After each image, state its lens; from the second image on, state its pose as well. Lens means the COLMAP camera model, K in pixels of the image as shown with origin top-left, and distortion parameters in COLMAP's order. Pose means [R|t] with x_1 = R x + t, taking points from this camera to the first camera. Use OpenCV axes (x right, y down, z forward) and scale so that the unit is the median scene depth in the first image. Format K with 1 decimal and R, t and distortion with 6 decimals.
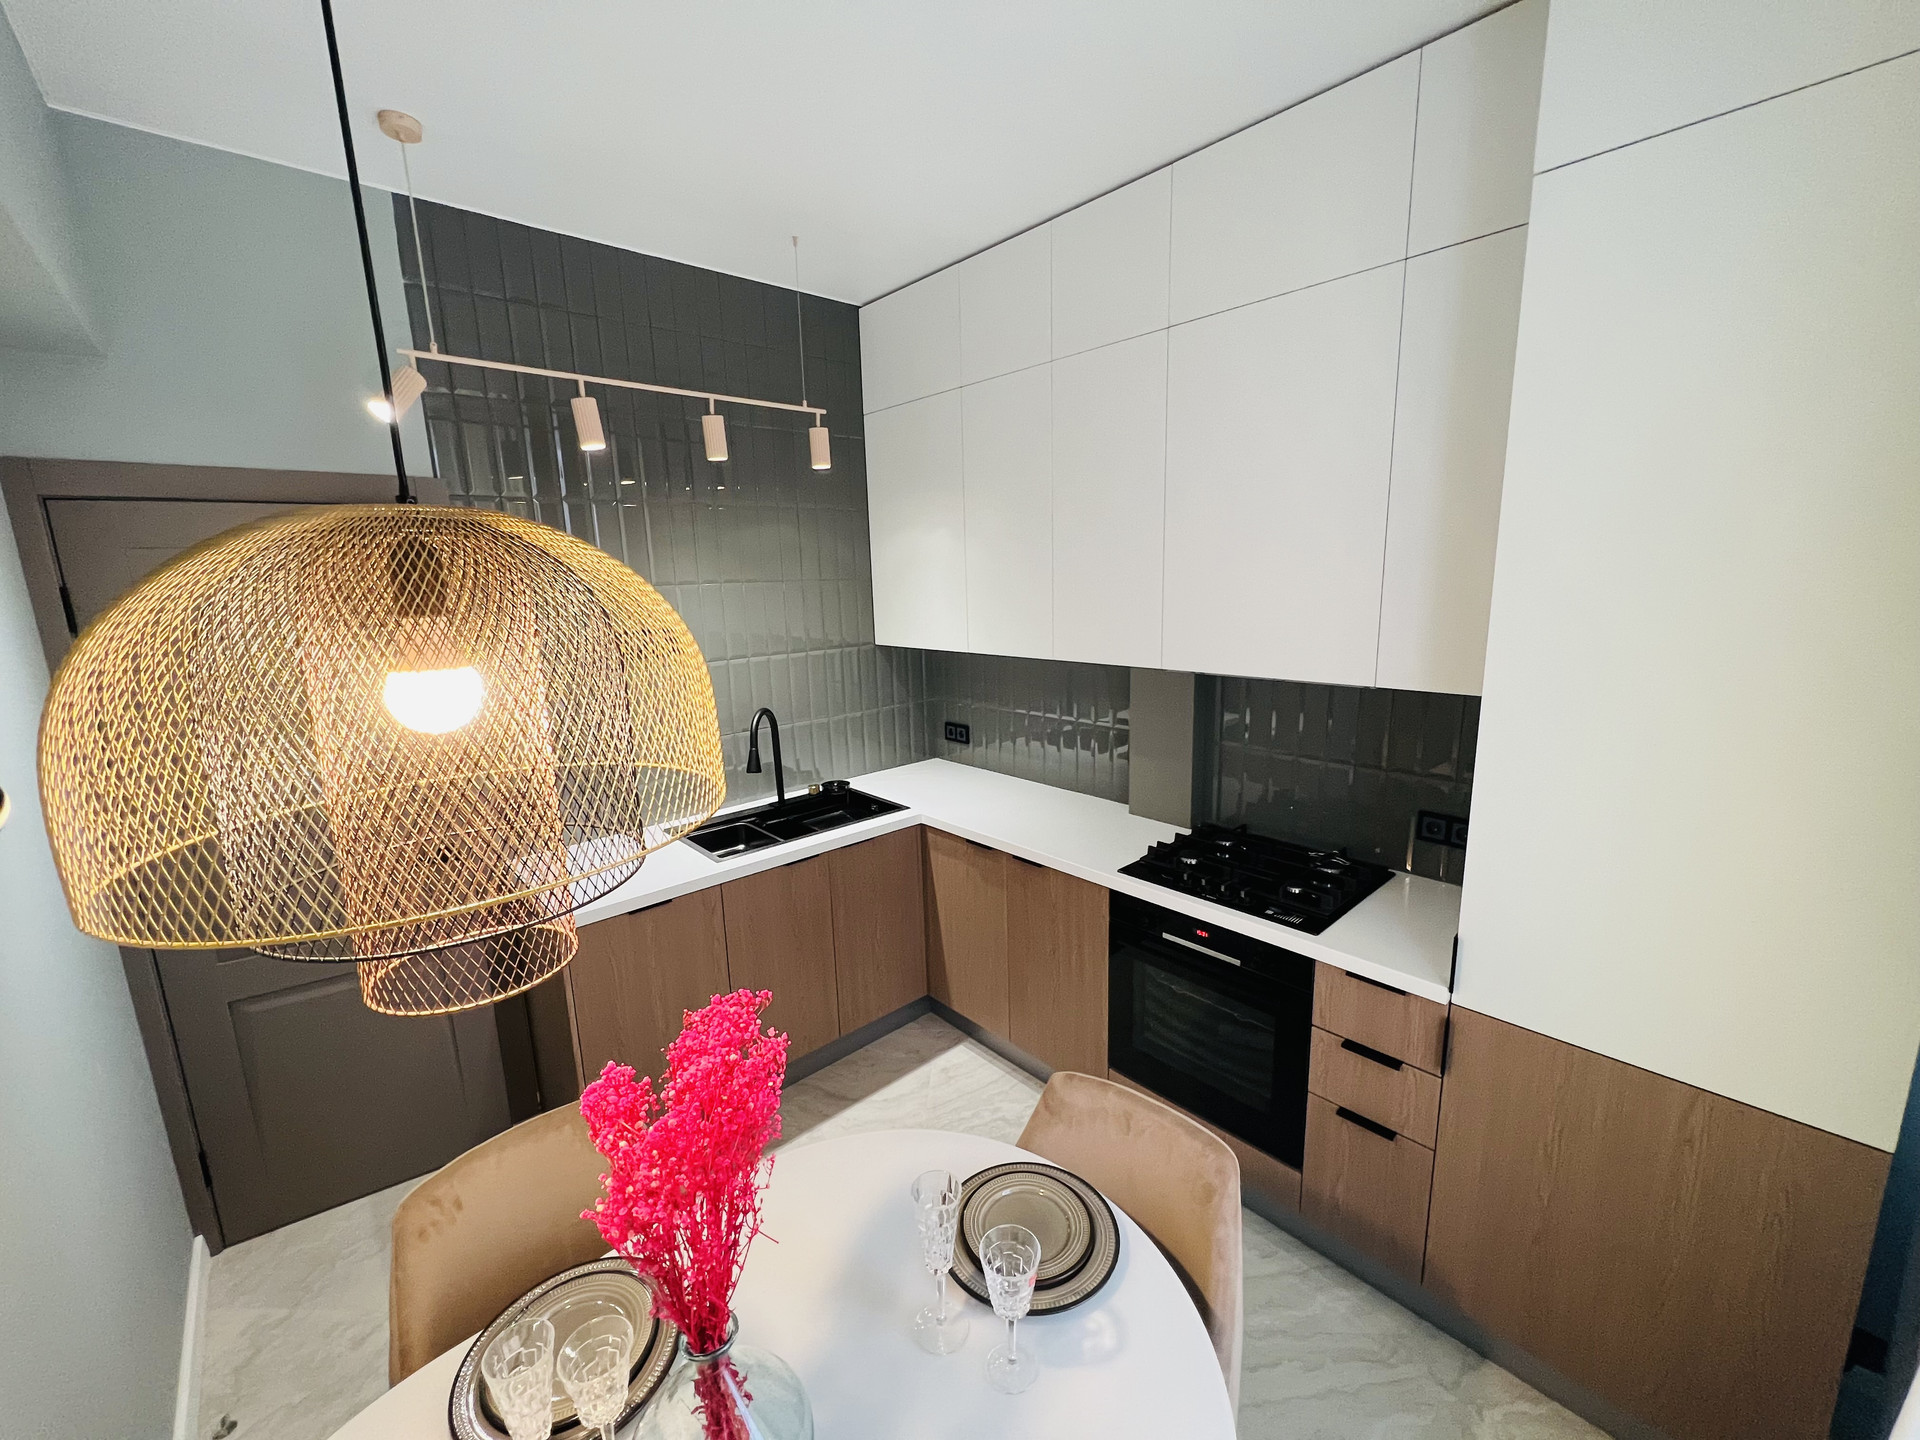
lens RADIAL K [[769.3, 0, 962.1], [0, 769.3, 718.9], [0, 0, 1]] dist [0.000196, -0.000206]
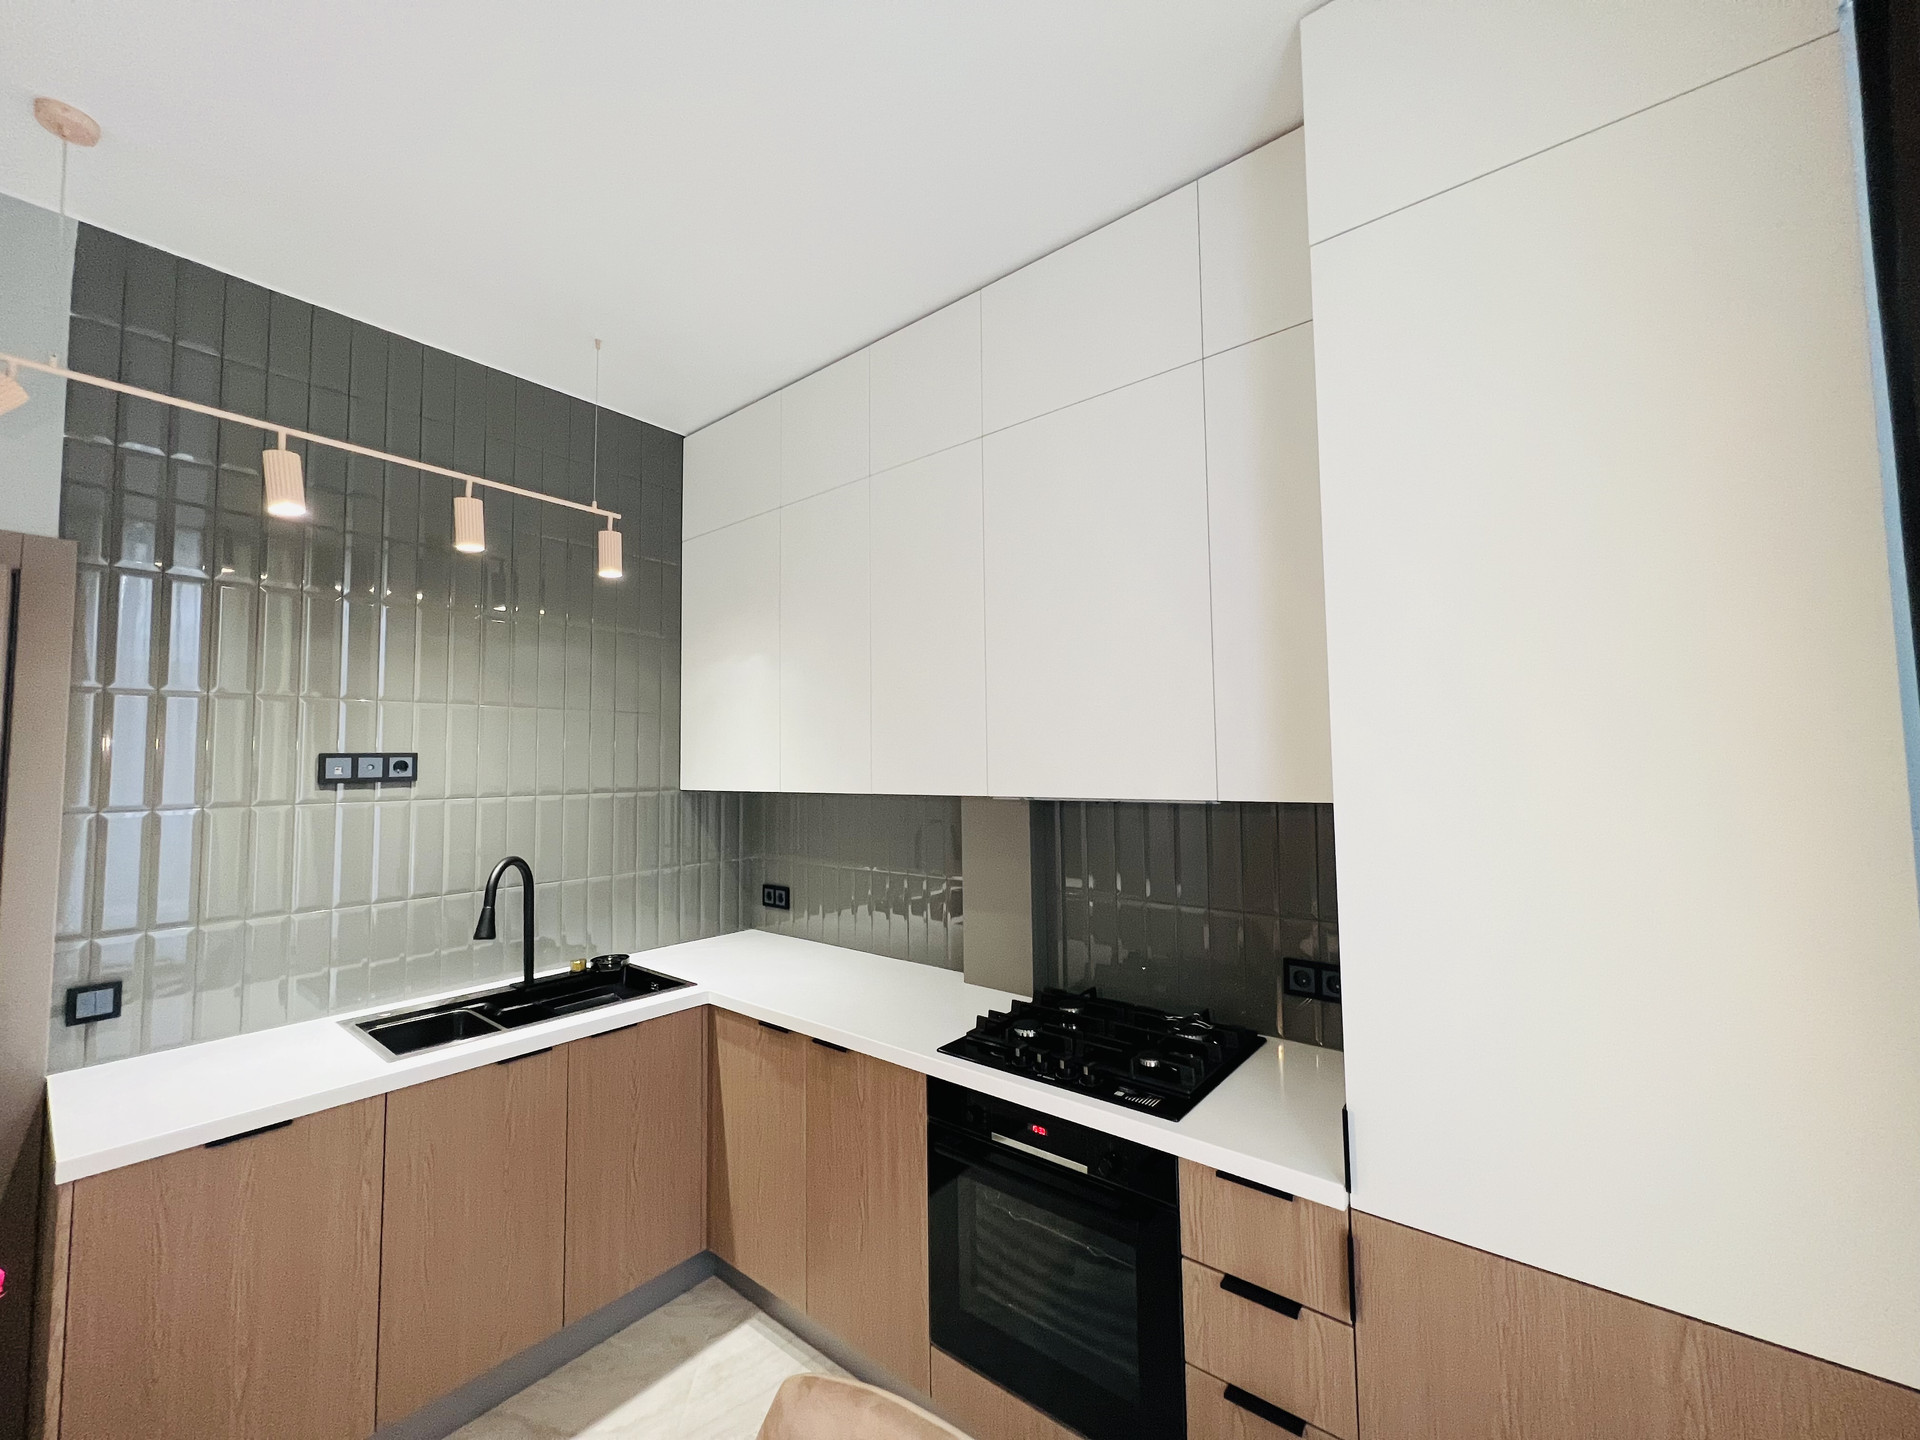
lens RADIAL K [[769.4, 0, 960.2], [0, 769.4, 715.8], [0, 0, 1]] dist [0.000948, -0.000658]
pose [[0.988588, 0.025570, 0.148457, 0.094840], [0.012582, 0.968030, -0.250519, 0.061108], [-0.150117, 0.249528, 0.956661, 0.153023]]
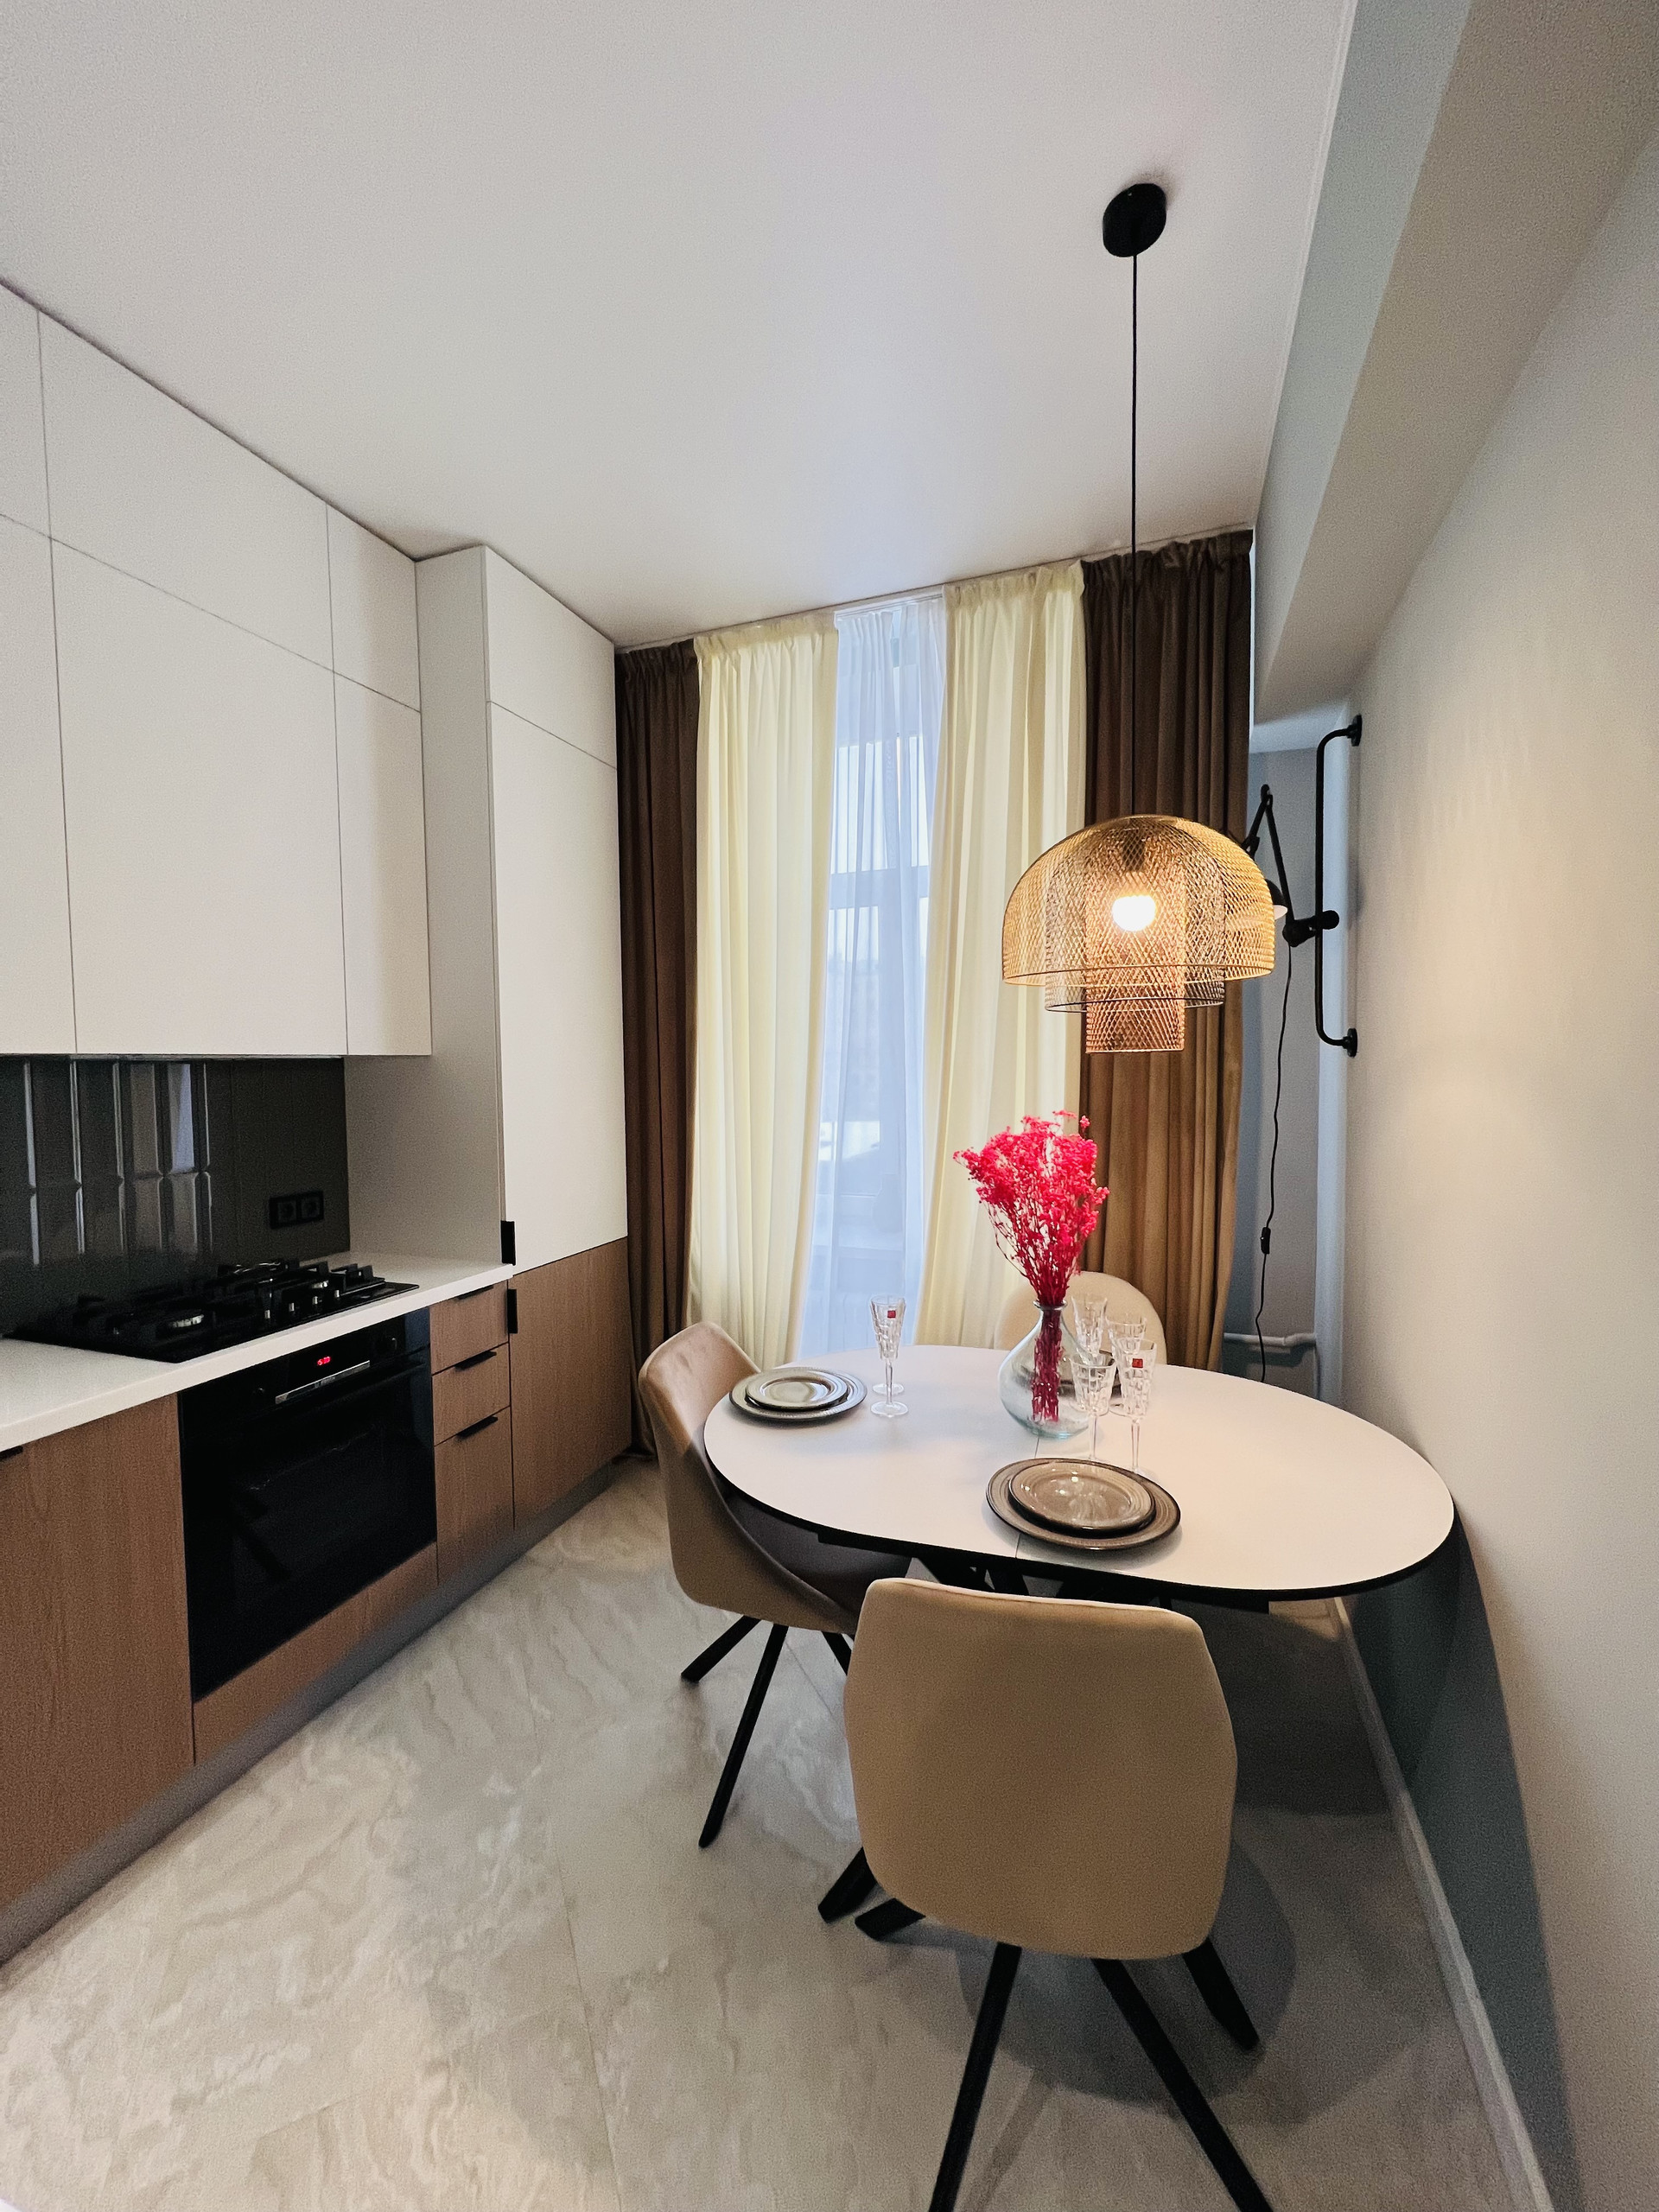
lens RADIAL K [[886.4, 0, 827.4], [0, 886.4, 1113.0], [0, 0, 1]] dist [0.000948, -0.000658]
pose [[-0.479181, -0.003653, 0.877708, -0.654096], [0.198707, 0.973577, 0.112534, 0.022932], [-0.854928, 0.228331, -0.465794, 0.800746]]
